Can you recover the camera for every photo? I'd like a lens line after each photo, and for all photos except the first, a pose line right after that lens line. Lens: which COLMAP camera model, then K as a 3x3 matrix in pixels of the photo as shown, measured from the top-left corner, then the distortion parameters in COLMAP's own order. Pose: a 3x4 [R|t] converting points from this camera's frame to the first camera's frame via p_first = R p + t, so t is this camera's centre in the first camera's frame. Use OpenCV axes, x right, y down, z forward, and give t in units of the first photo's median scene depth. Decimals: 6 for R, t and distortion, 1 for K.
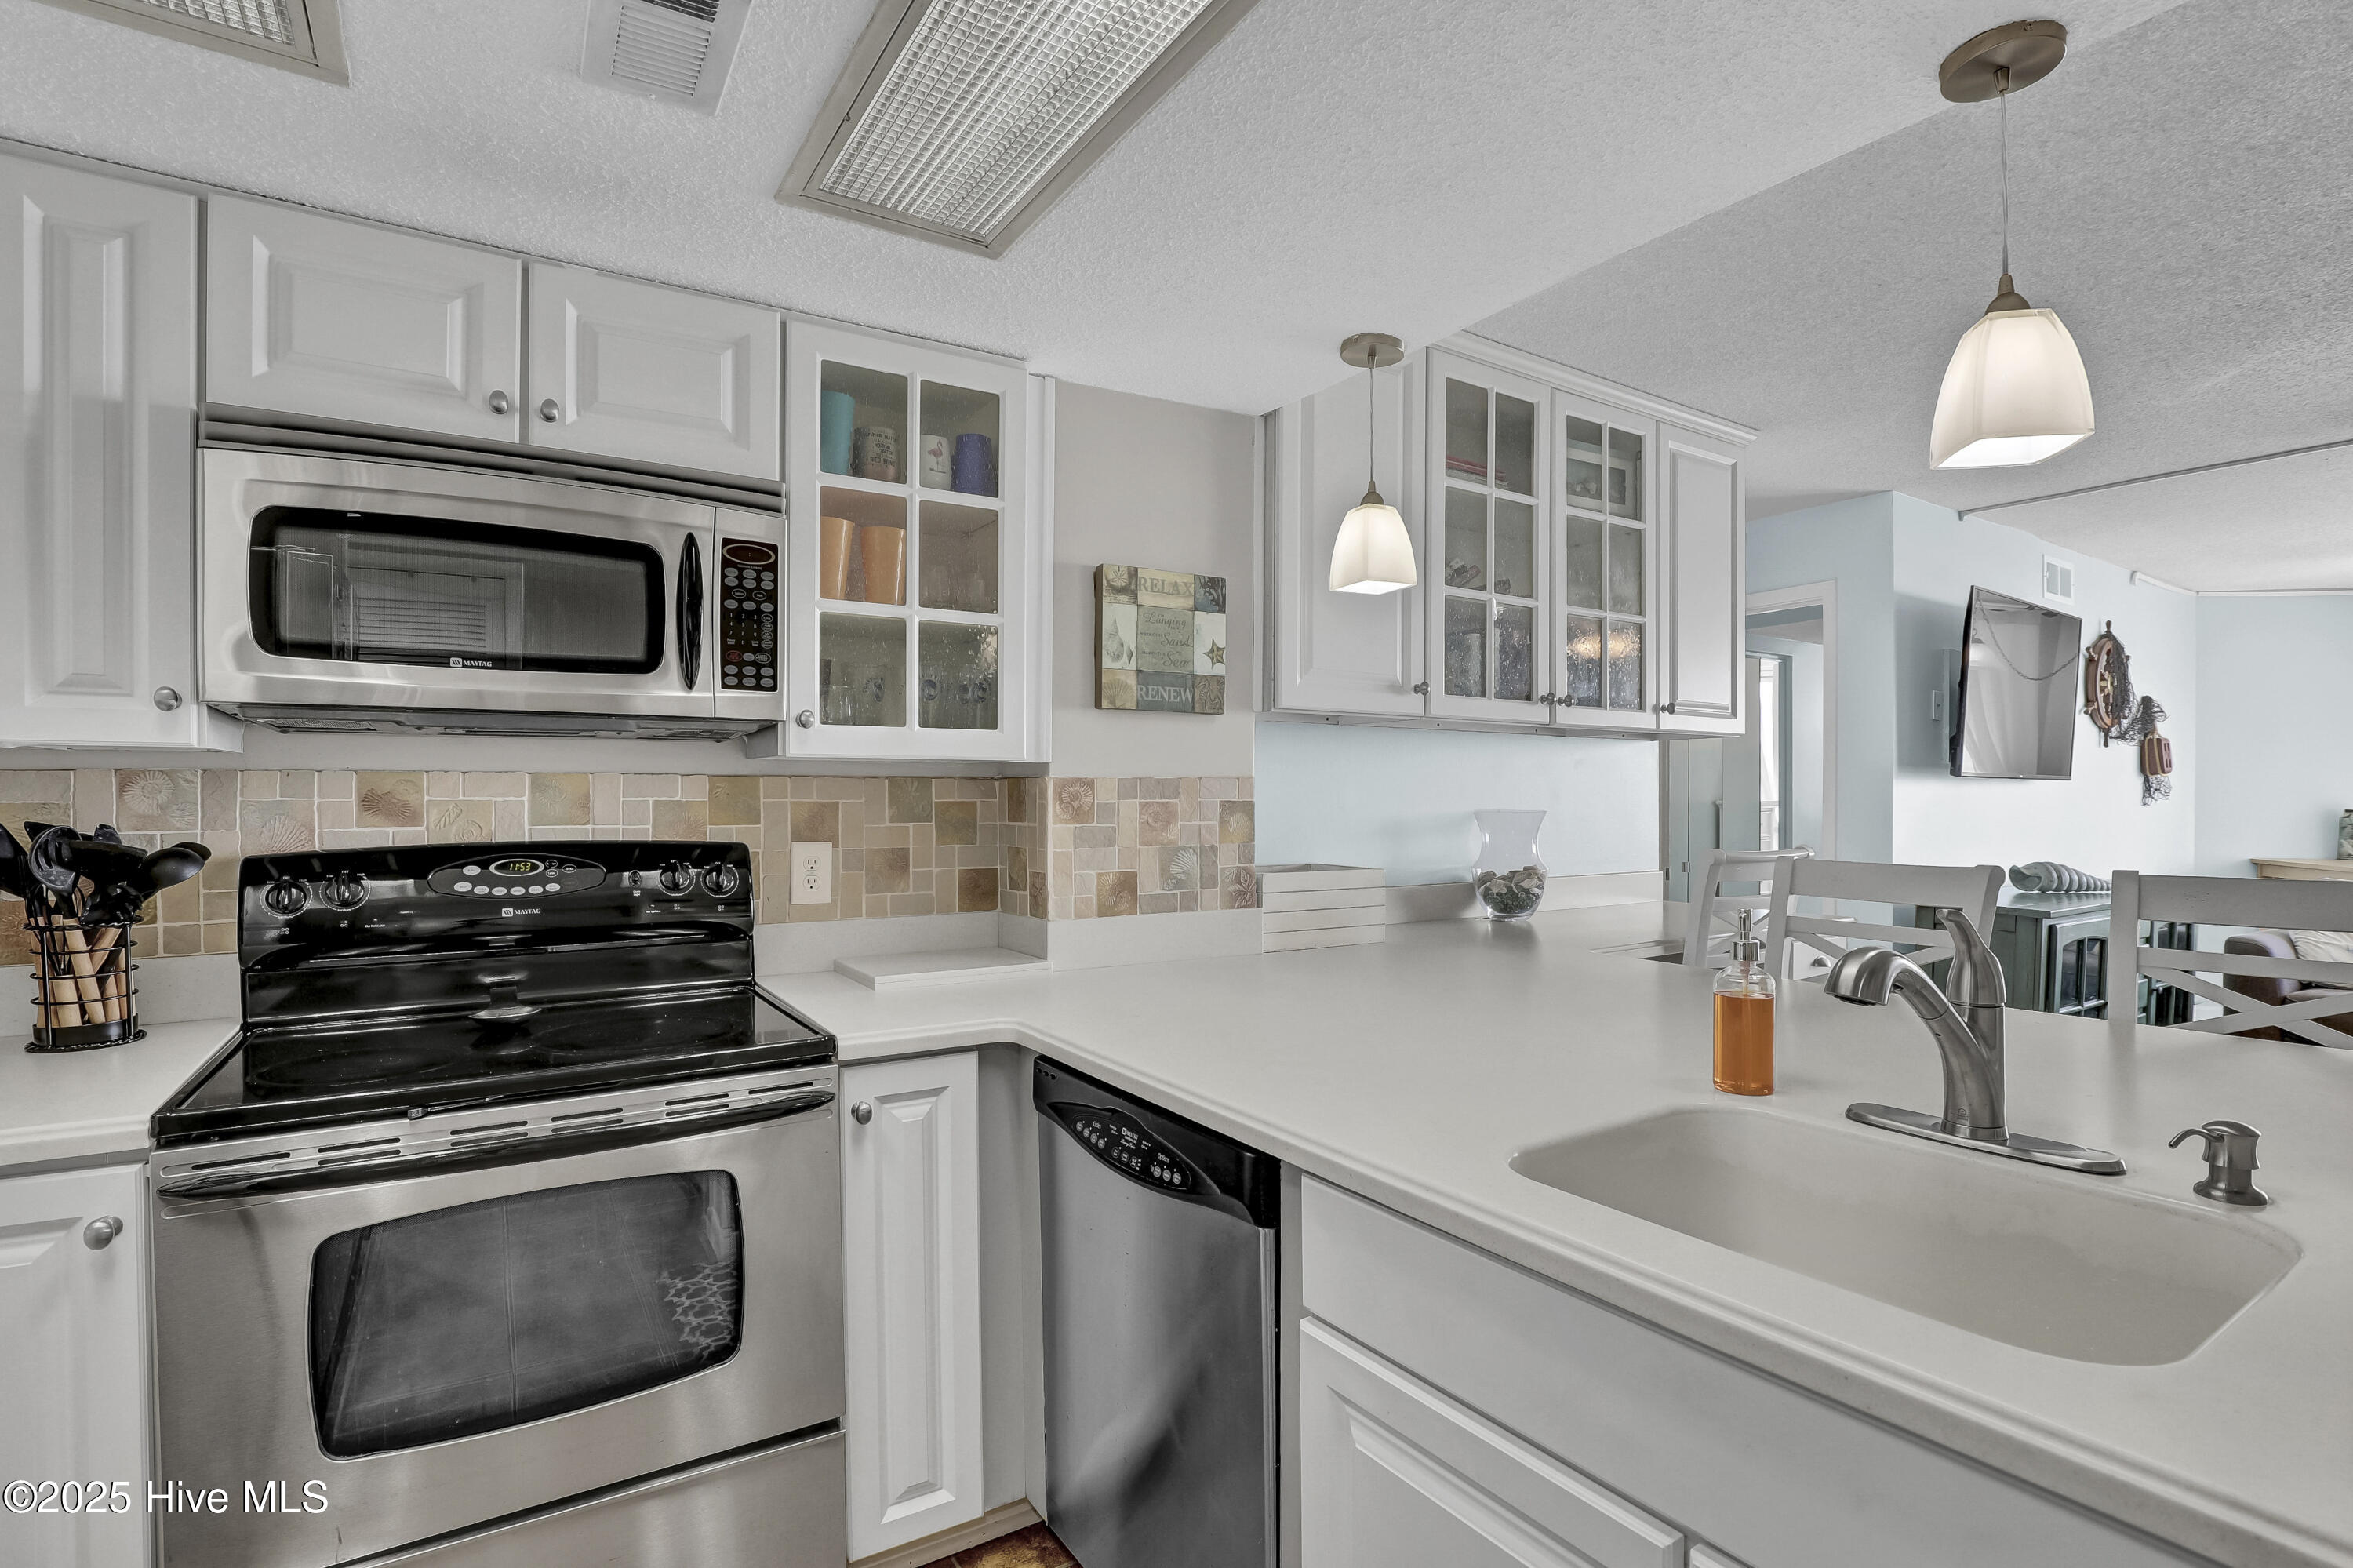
lens RADIAL K [[1104.0, 0, 1203.3], [0, 1104.0, 799.0], [0, 0, 1]] dist [-0.023015, 0.000816]
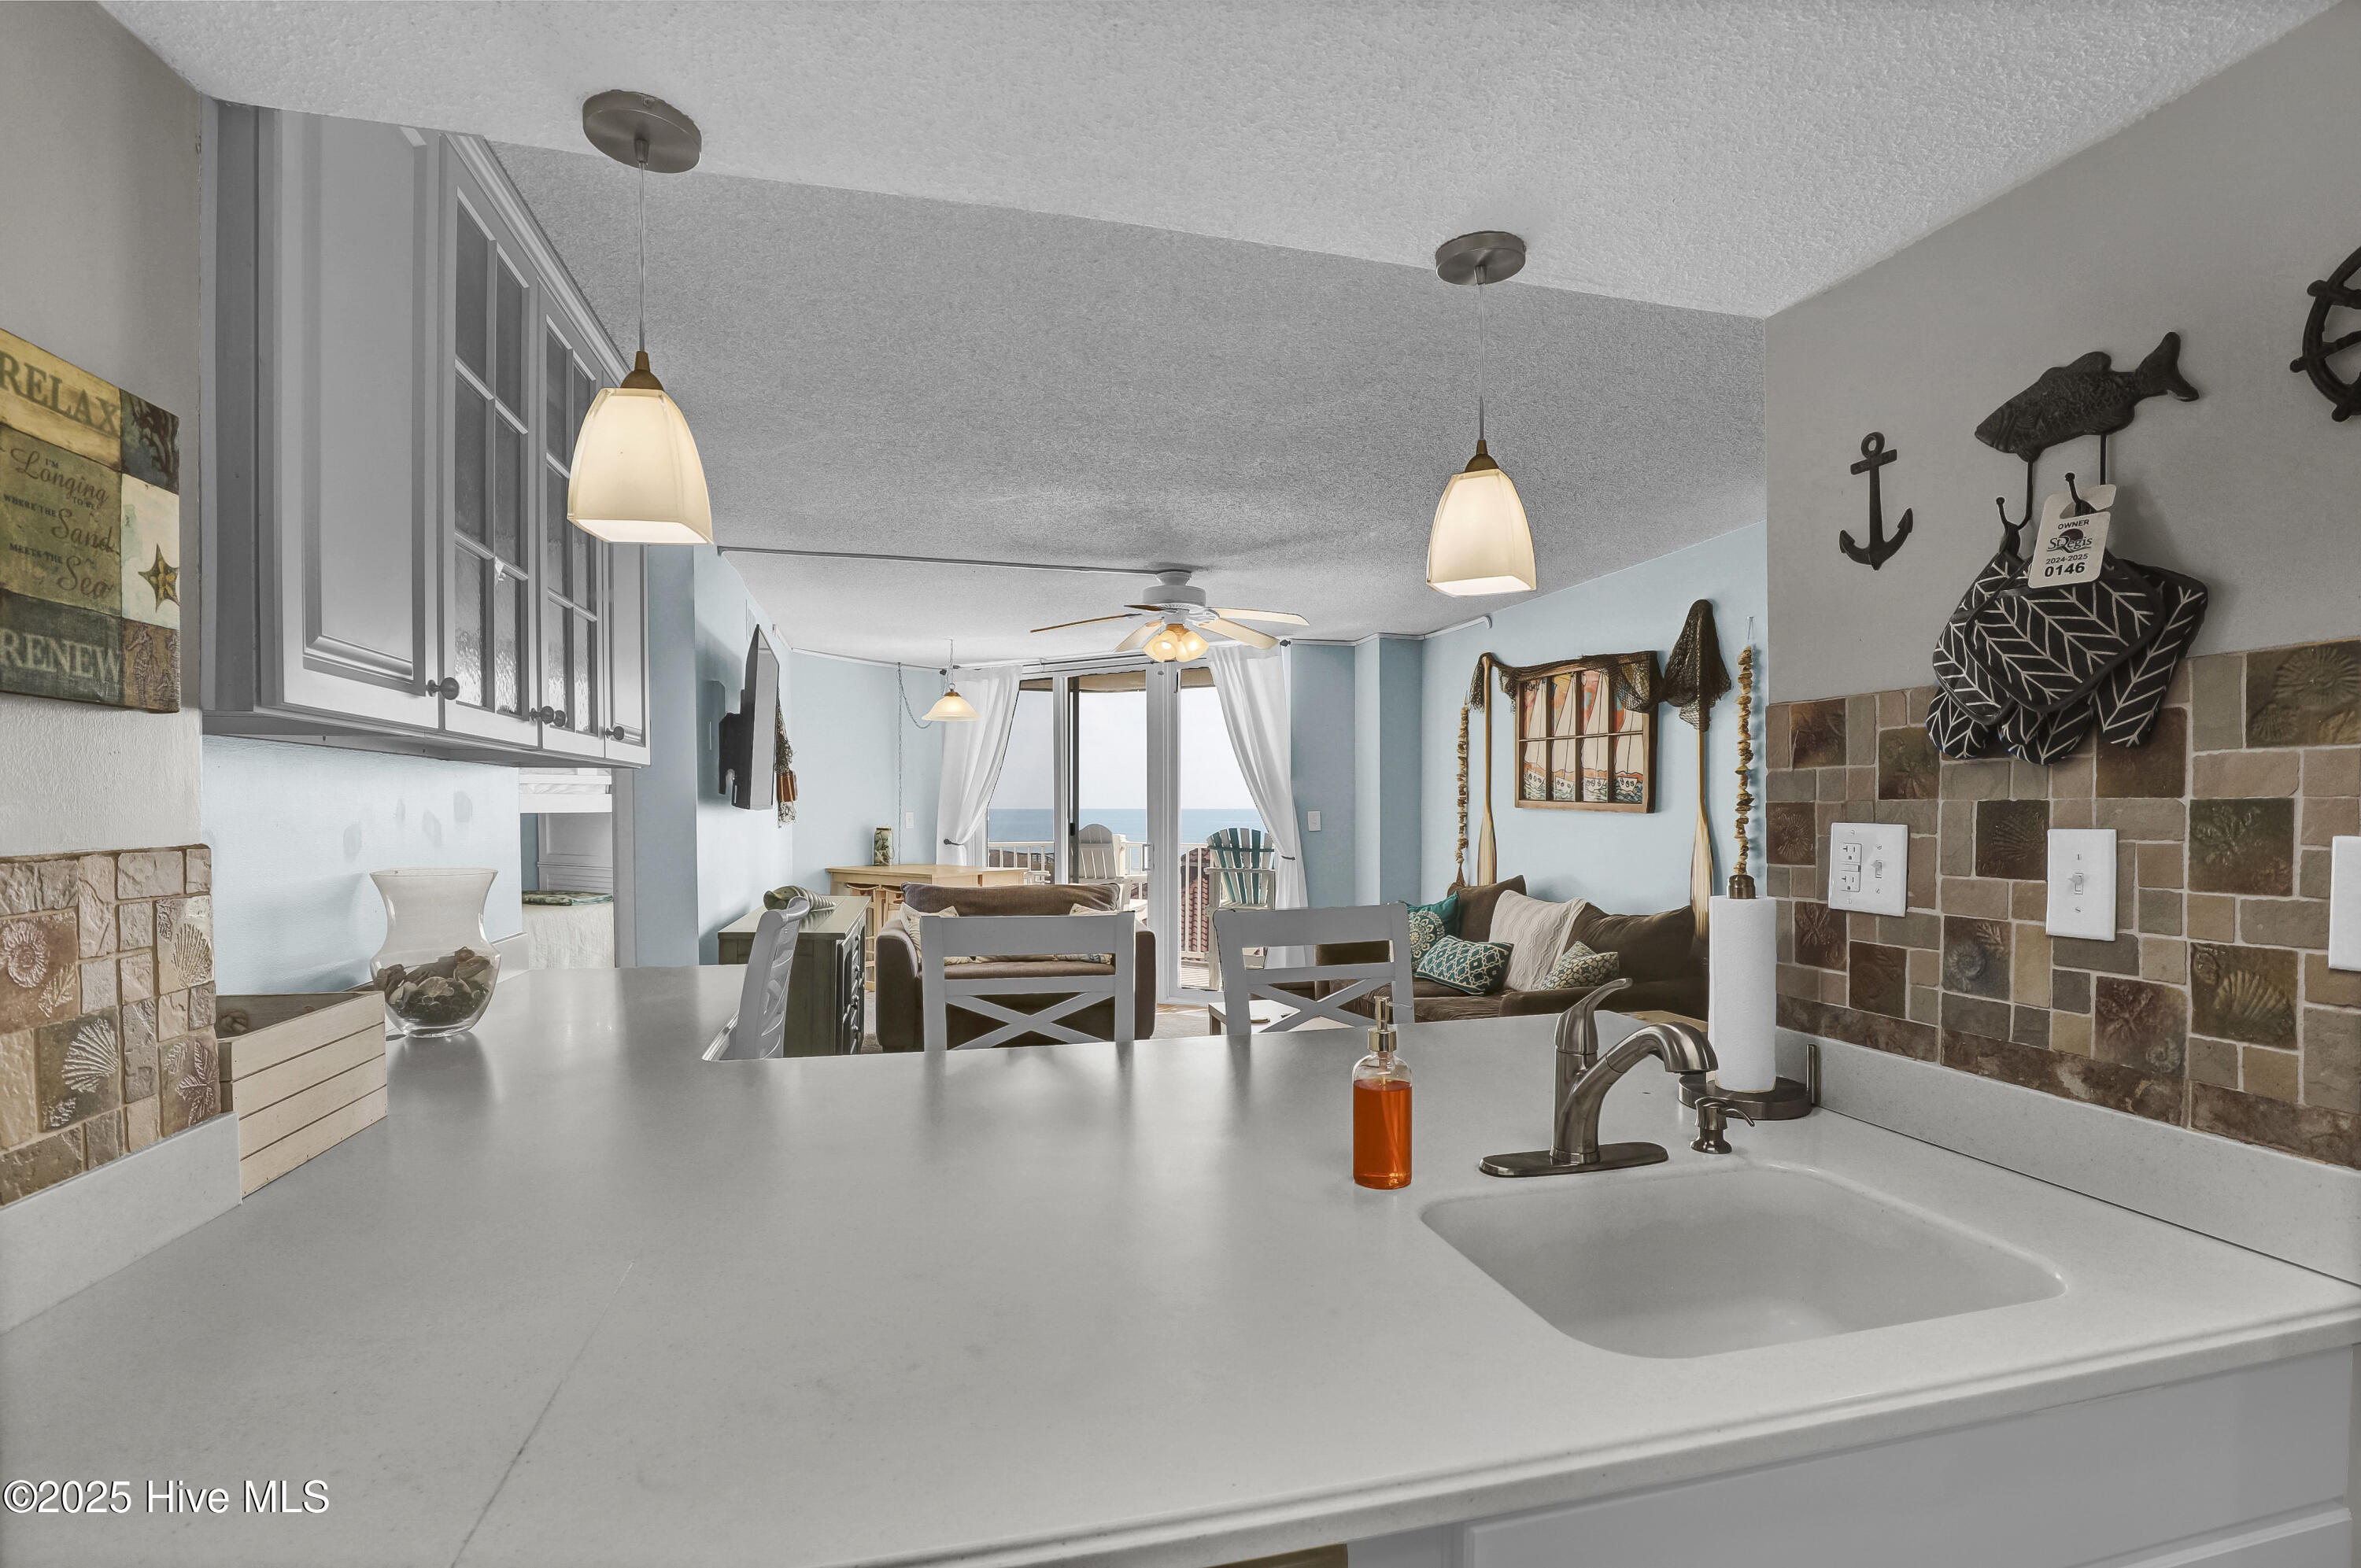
lens RADIAL K [[1134.3, 0, 1170.9], [0, 1134.3, 816.3], [0, 0, 1]] dist [-0.000631, 0.000362]
pose [[0.340109, -0.008464, 0.940348, -0.298751], [0.001405, 0.999963, 0.008493, -0.038754], [-0.940385, -0.001568, 0.340108, 0.471000]]
